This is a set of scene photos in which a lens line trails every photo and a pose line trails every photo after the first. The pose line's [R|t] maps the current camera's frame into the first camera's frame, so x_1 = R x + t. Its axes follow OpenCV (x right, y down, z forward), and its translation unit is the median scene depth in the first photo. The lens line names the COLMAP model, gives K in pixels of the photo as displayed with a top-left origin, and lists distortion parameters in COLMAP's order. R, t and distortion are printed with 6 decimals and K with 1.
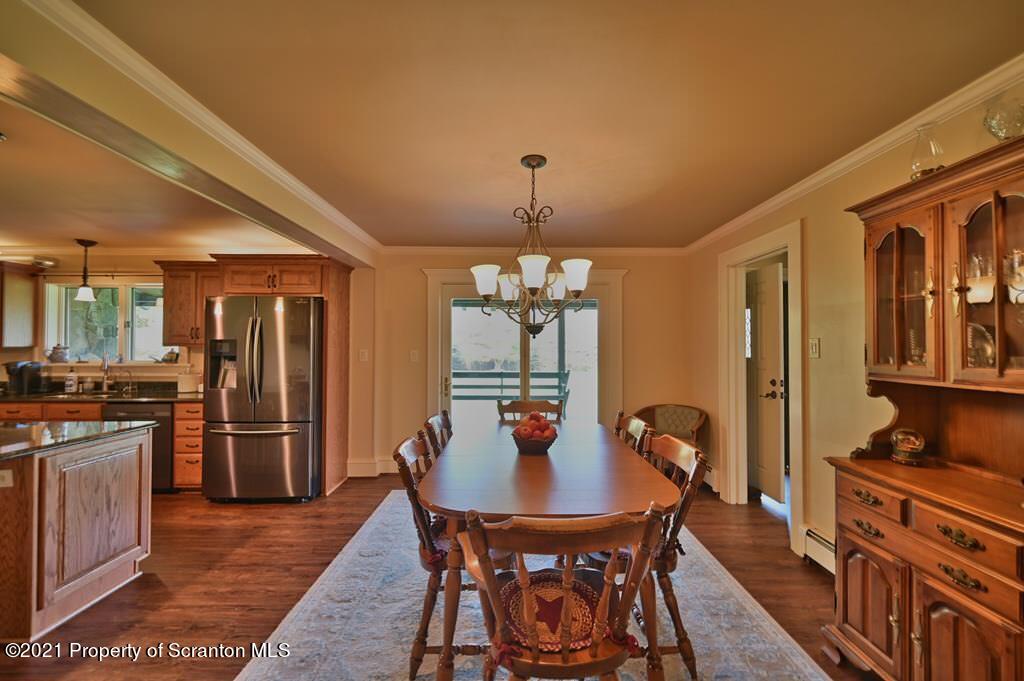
lens RADIAL K [[404.1, 0, 513.5], [0, 404.1, 342.1], [0, 0, 1]] dist [-0.003220, 0.000719]
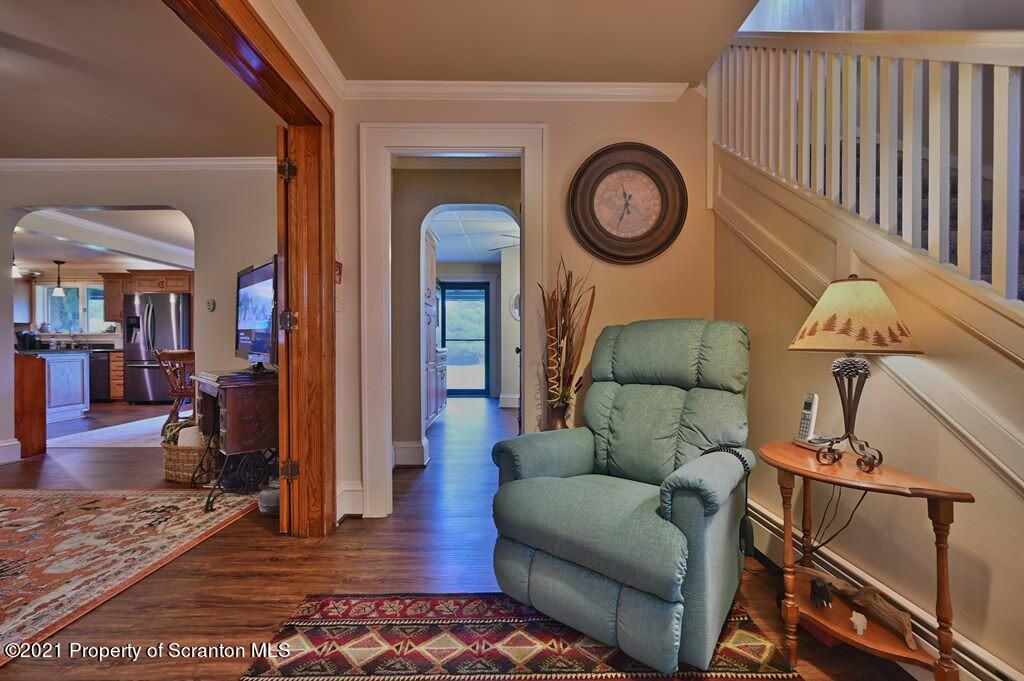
lens RADIAL K [[422.8, 0, 513.9], [0, 422.8, 346.3], [0, 0, 1]] dist [-0.004477, -0.000639]
pose [[0.999988, -0.004817, 0.000907, 0.858359], [0.004795, 0.999710, 0.023609, 0.077634], [-0.001021, -0.023605, 0.999721, -0.784398]]
